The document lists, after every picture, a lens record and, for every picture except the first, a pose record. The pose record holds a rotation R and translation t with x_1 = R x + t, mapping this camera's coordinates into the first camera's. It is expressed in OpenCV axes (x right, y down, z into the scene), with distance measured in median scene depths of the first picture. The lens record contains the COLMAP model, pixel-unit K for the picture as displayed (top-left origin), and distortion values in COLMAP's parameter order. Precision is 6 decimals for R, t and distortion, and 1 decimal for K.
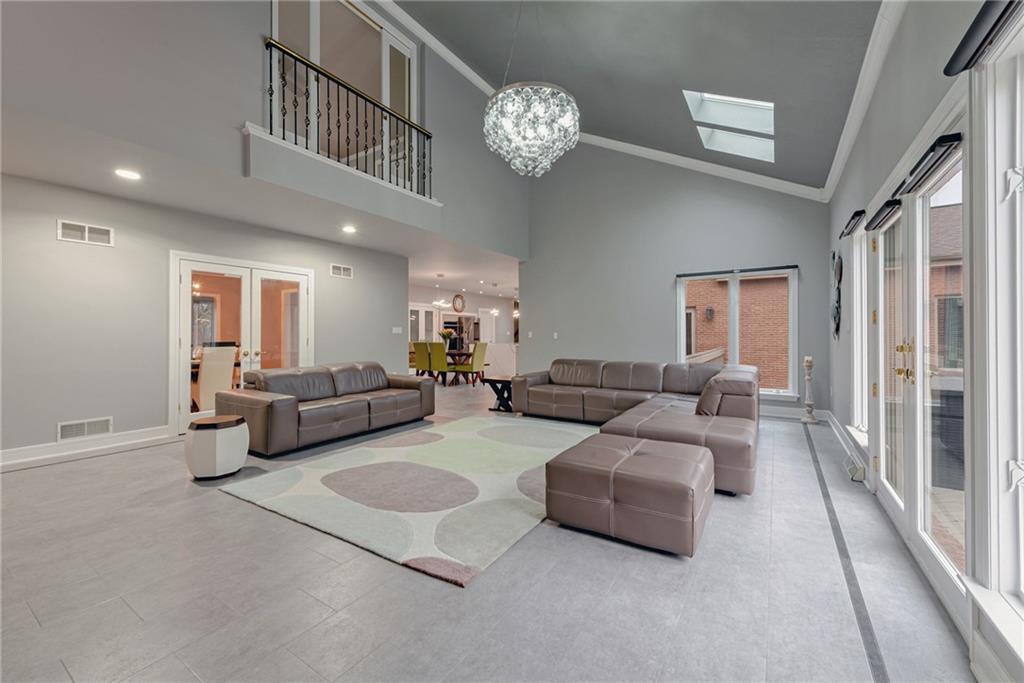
lens RADIAL K [[404.6, 0, 518.4], [0, 404.6, 335.5], [0, 0, 1]] dist [0.011662, 0.000098]
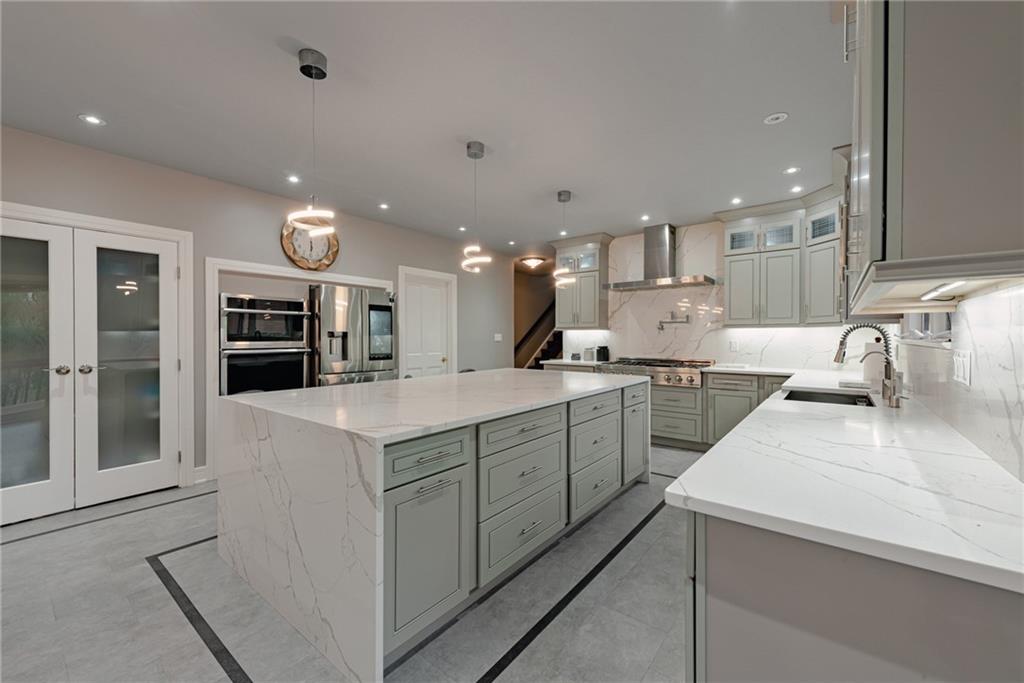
lens RADIAL K [[404.6, 0, 506.7], [0, 404.6, 339.7], [0, 0, 1]] dist [0.011662, 0.000098]
pose [[0.996617, 0.001453, -0.082172, 0.020127], [-0.000999, 0.999984, 0.005577, -0.004836], [0.082178, -0.005476, 0.996603, 0.518139]]
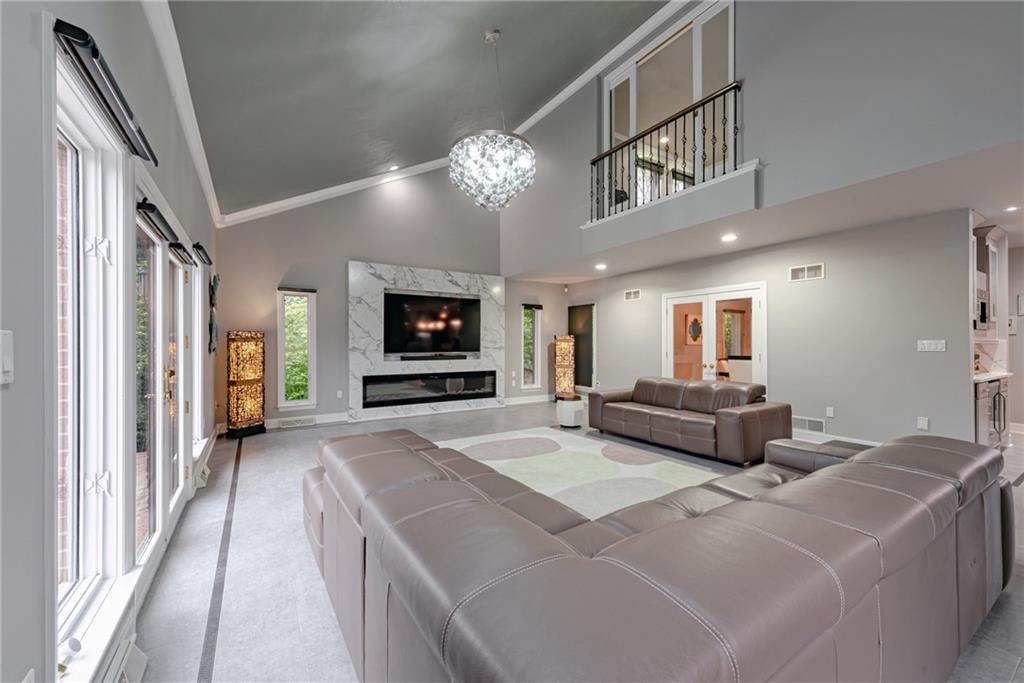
lens RADIAL K [[404.6, 0, 512.8], [0, 404.6, 343.3], [0, 0, 1]] dist [0.011662, 0.000098]
pose [[-0.424778, 0.001690, -0.905296, 0.728706], [0.002212, 0.999997, 0.000830, -0.026269], [0.905295, -0.001650, -0.424780, 1.093731]]
